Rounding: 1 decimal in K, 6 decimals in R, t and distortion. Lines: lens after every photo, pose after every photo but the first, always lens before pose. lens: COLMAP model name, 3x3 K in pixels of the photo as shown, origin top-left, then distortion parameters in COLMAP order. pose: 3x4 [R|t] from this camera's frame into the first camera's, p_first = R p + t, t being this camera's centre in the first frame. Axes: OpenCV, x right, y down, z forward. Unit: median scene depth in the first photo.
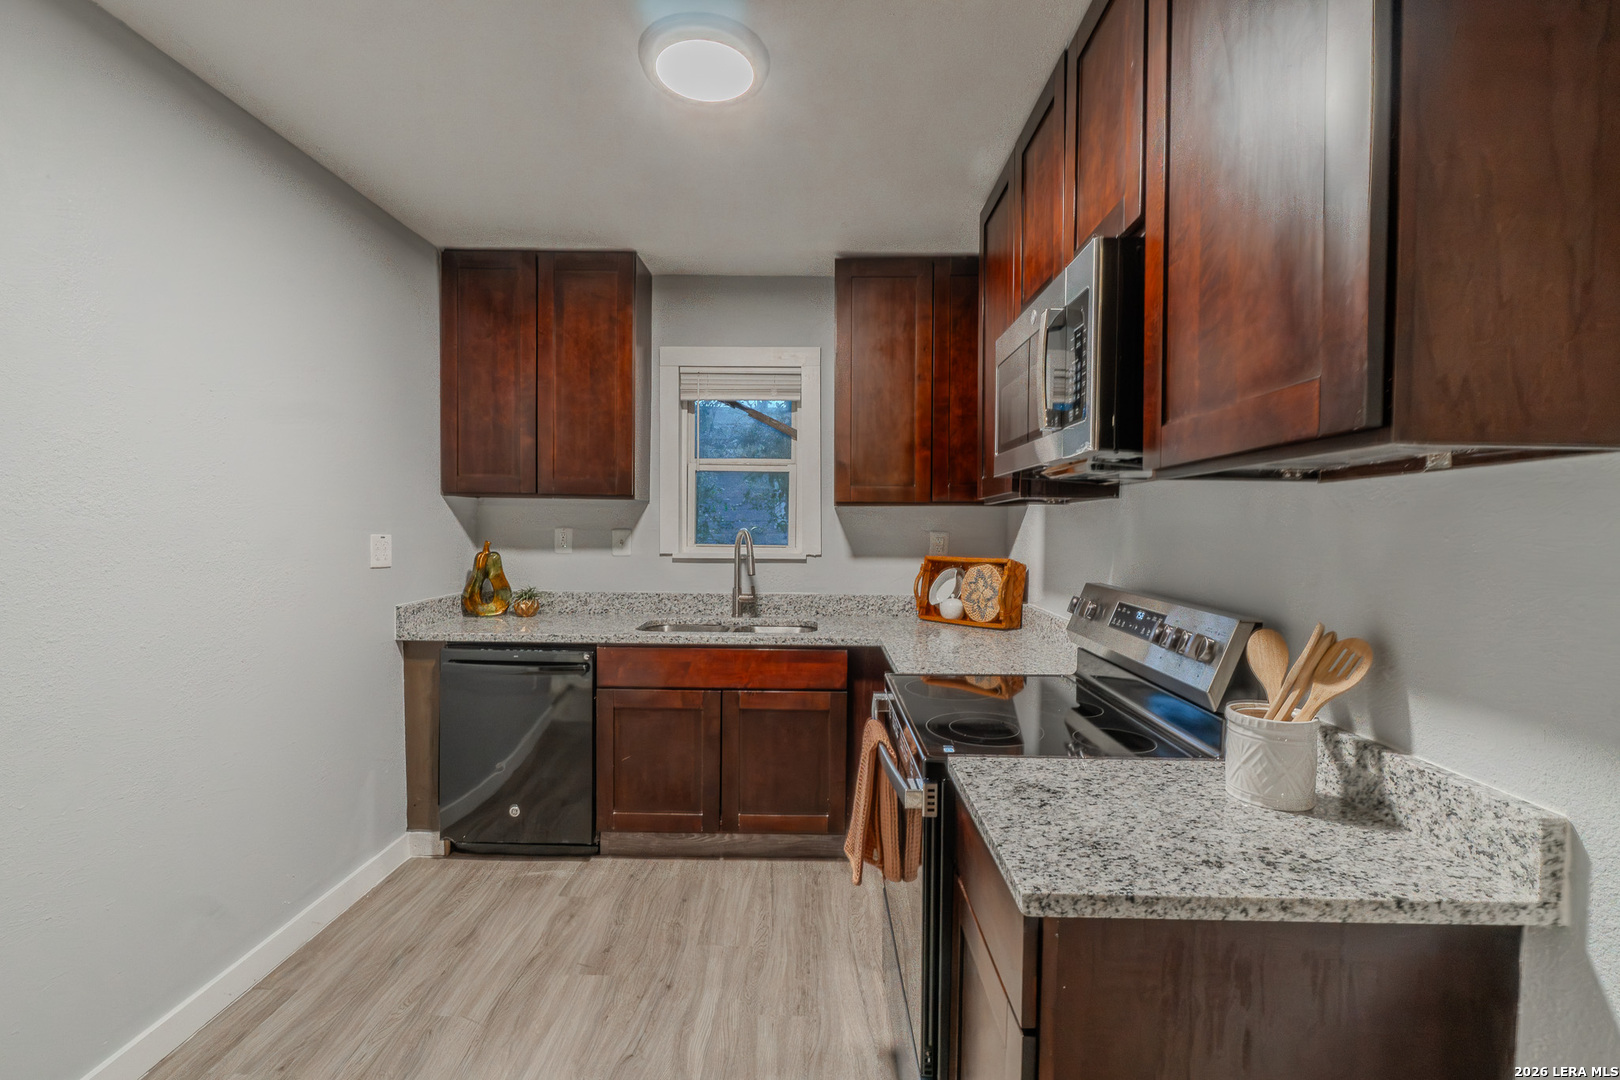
lens RADIAL K [[714.5, 0, 812.8], [0, 714.5, 543.4], [0, 0, 1]] dist [-0.003614, 0.000217]
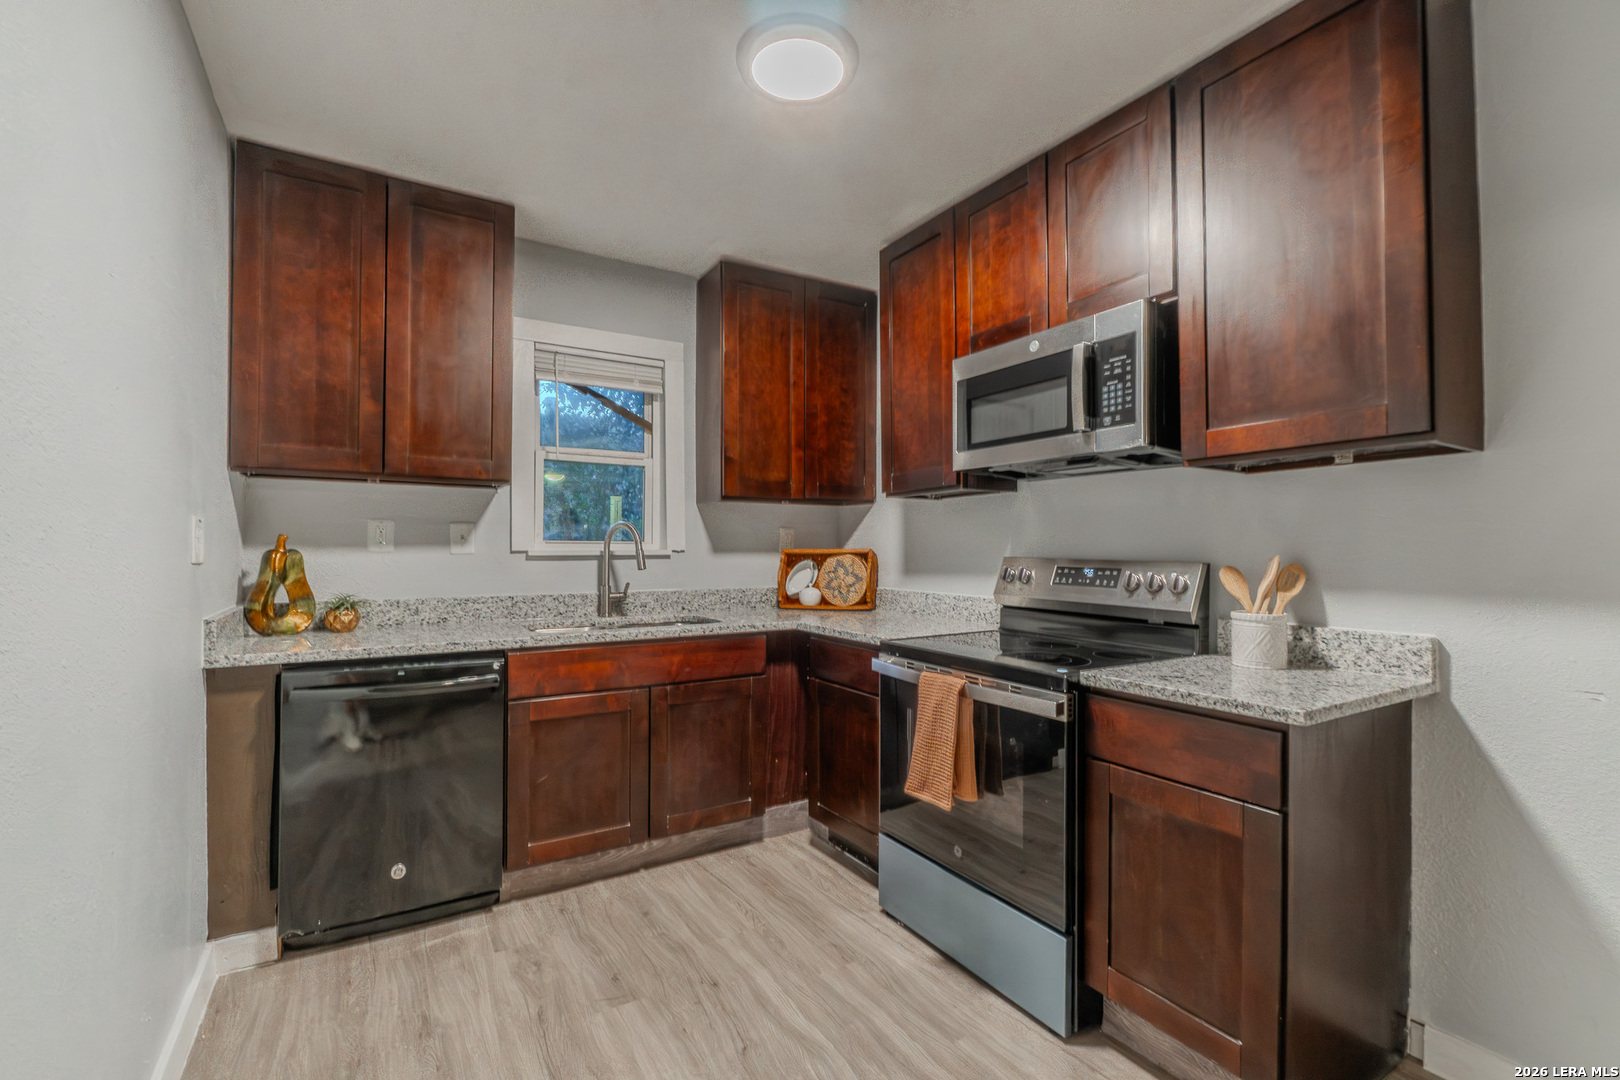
lens RADIAL K [[716.0, 0, 812.2], [0, 716.0, 541.1], [0, 0, 1]] dist [-0.002514, -0.000381]
pose [[0.843179, -0.002660, 0.537627, -0.439059], [0.021116, 0.999380, -0.028171, 0.040990], [-0.537219, 0.035106, 0.842712, 0.072995]]
